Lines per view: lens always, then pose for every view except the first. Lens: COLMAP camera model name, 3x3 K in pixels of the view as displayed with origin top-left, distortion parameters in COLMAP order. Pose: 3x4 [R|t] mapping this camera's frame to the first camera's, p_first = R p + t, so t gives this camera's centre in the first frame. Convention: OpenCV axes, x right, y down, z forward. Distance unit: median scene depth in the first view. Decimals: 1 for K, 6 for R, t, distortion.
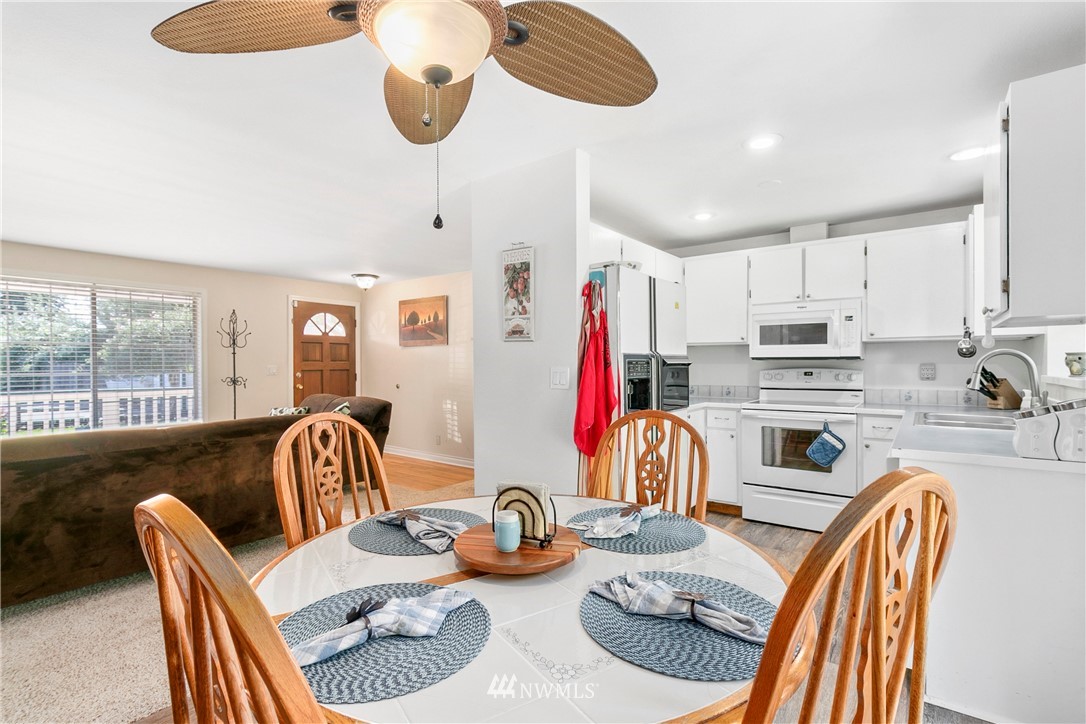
lens RADIAL K [[503.7, 0, 534.8], [0, 503.7, 369.3], [0, 0, 1]] dist [0.002979, 0.000405]
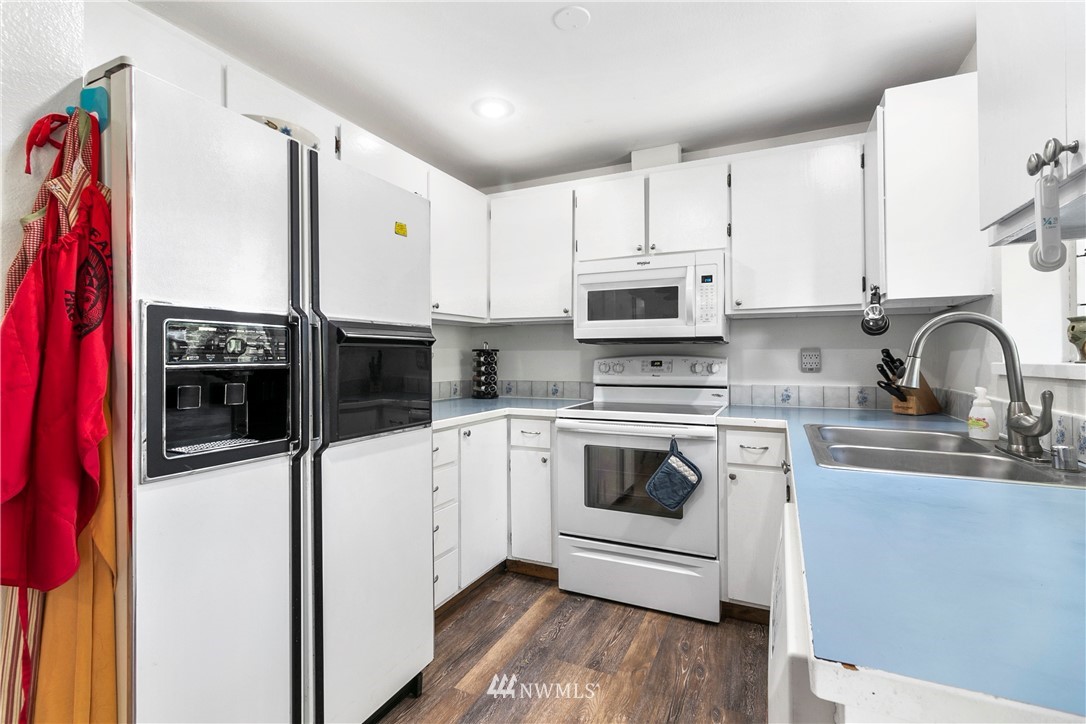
lens RADIAL K [[503.7, 0, 532.4], [0, 503.7, 356.4], [0, 0, 1]] dist [0.002979, 0.000405]
pose [[0.980093, 0.003231, 0.198513, 0.244743], [-0.000378, 0.999896, -0.014409, 0.009265], [-0.198538, 0.014047, 0.979992, 0.365229]]
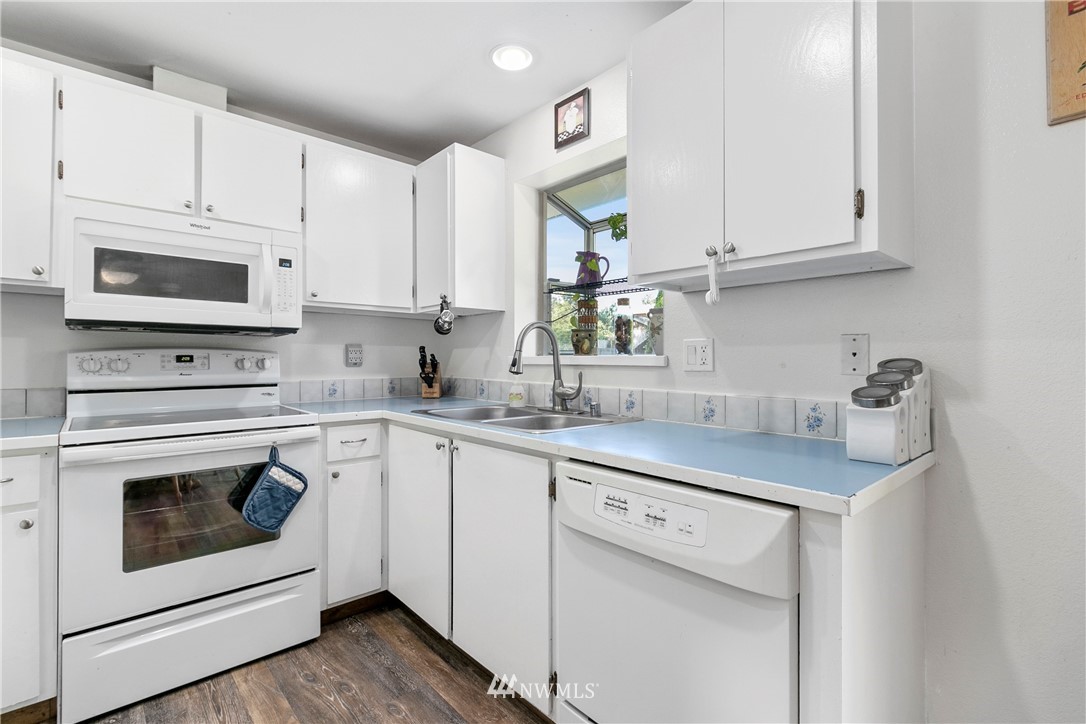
lens RADIAL K [[503.7, 0, 536.2], [0, 503.7, 355.9], [0, 0, 1]] dist [0.002979, 0.000405]
pose [[0.186844, 0.008663, 0.982351, 0.091891], [0.006405, 0.999929, -0.010037, 0.014027], [-0.982369, 0.008167, 0.186775, 0.551299]]
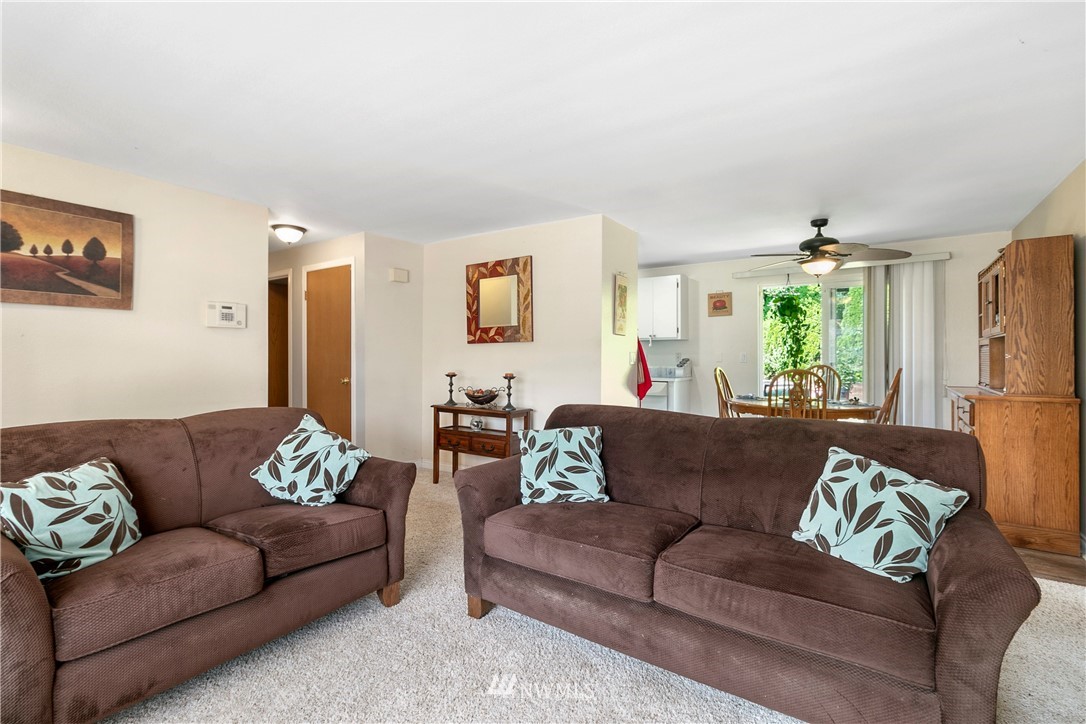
lens RADIAL K [[503.7, 0, 524.5], [0, 503.7, 358.3], [0, 0, 1]] dist [0.002979, 0.000405]
pose [[-0.020401, 0.002533, 0.999789, -1.047008], [0.012143, 0.999924, -0.002285, 0.011390], [-0.999718, 0.012094, -0.020431, 0.901190]]
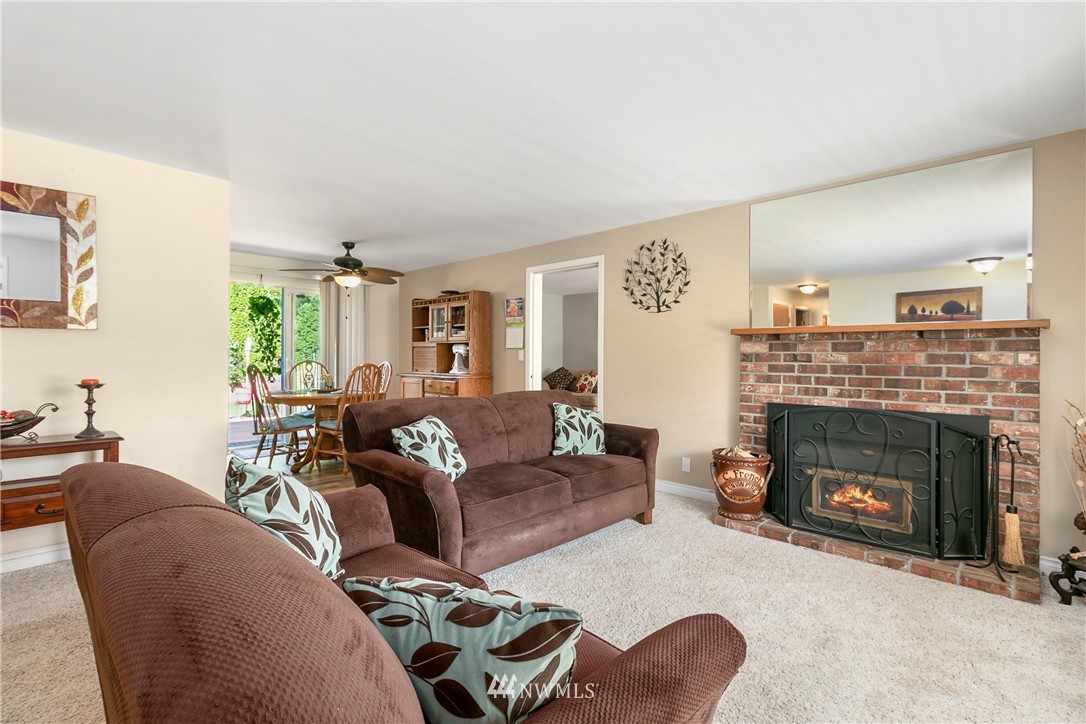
lens RADIAL K [[503.7, 0, 539.6], [0, 503.7, 356.3], [0, 0, 1]] dist [0.002979, 0.000405]
pose [[-0.992397, -0.001384, 0.123071, -0.675943], [0.000766, 0.999848, 0.017417, -0.001155], [-0.123077, 0.017378, -0.992245, 1.472819]]
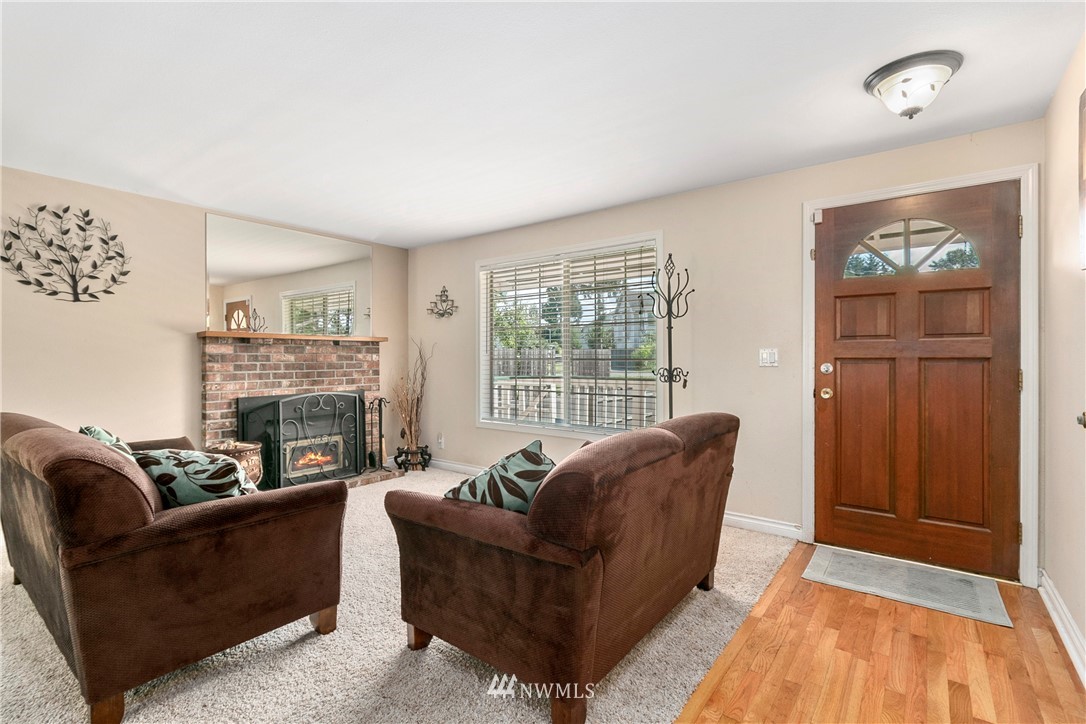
lens RADIAL K [[503.7, 0, 538.6], [0, 503.7, 359.5], [0, 0, 1]] dist [0.002979, 0.000405]
pose [[-0.002234, 0.008004, -0.999965, -0.009221], [-0.012617, 0.999888, 0.008031, 0.003660], [0.999918, 0.012634, -0.002133, 1.165439]]
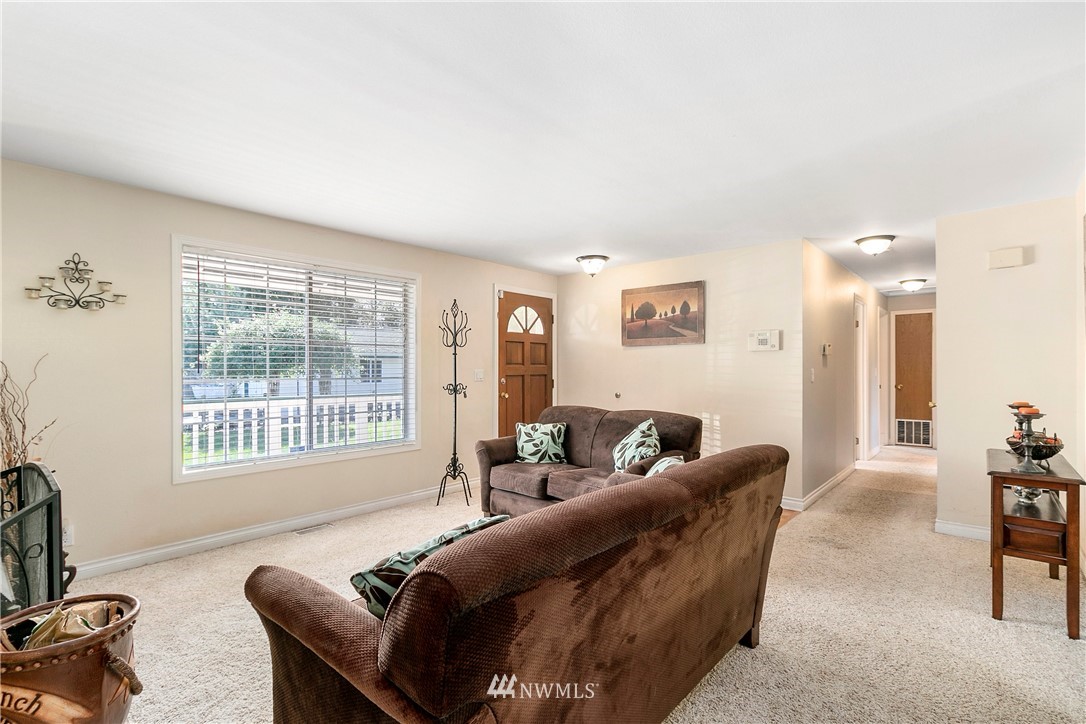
lens RADIAL K [[503.7, 0, 532.9], [0, 503.7, 383.4], [0, 0, 1]] dist [0.002979, 0.000405]
pose [[0.997498, 0.003097, -0.070622, -0.572425], [-0.001908, 0.999856, 0.016891, 0.001758], [0.070664, -0.016714, 0.997360, 0.289786]]
